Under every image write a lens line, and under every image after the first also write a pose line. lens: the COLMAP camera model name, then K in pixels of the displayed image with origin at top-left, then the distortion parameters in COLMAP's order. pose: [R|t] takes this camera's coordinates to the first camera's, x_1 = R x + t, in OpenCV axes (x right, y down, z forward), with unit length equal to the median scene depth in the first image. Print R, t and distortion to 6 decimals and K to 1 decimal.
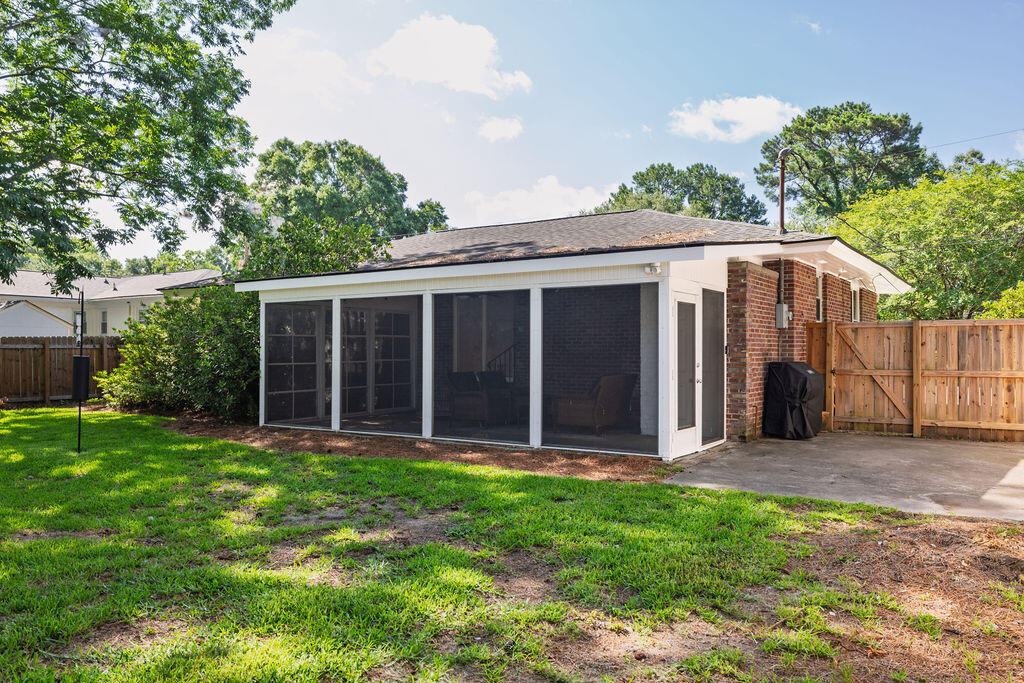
lens RADIAL K [[759.5, 0, 514.5], [0, 759.5, 357.9], [0, 0, 1]] dist [0.000747, -0.003683]
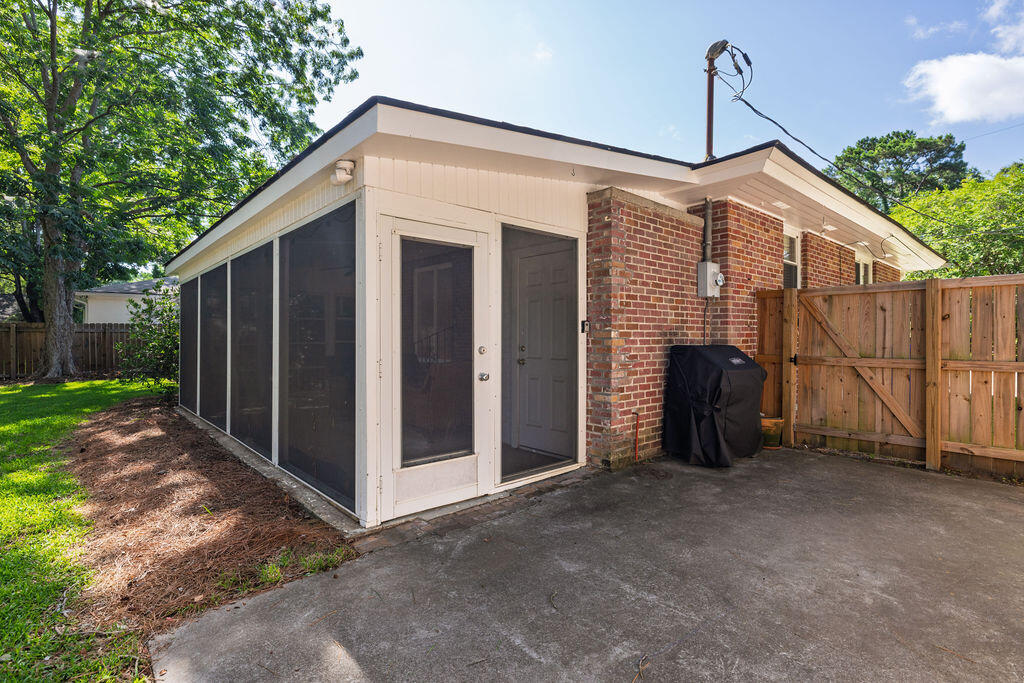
lens RADIAL K [[478.6, 0, 512.0], [0, 478.6, 341.5], [0, 0, 1]] dist [-0.031981, 0.006366]
pose [[0.959173, -0.000185, -0.282821, 0.299176], [-0.000809, 0.999994, -0.003397, 0.003102], [0.282820, 0.003487, 0.959167, 0.522369]]
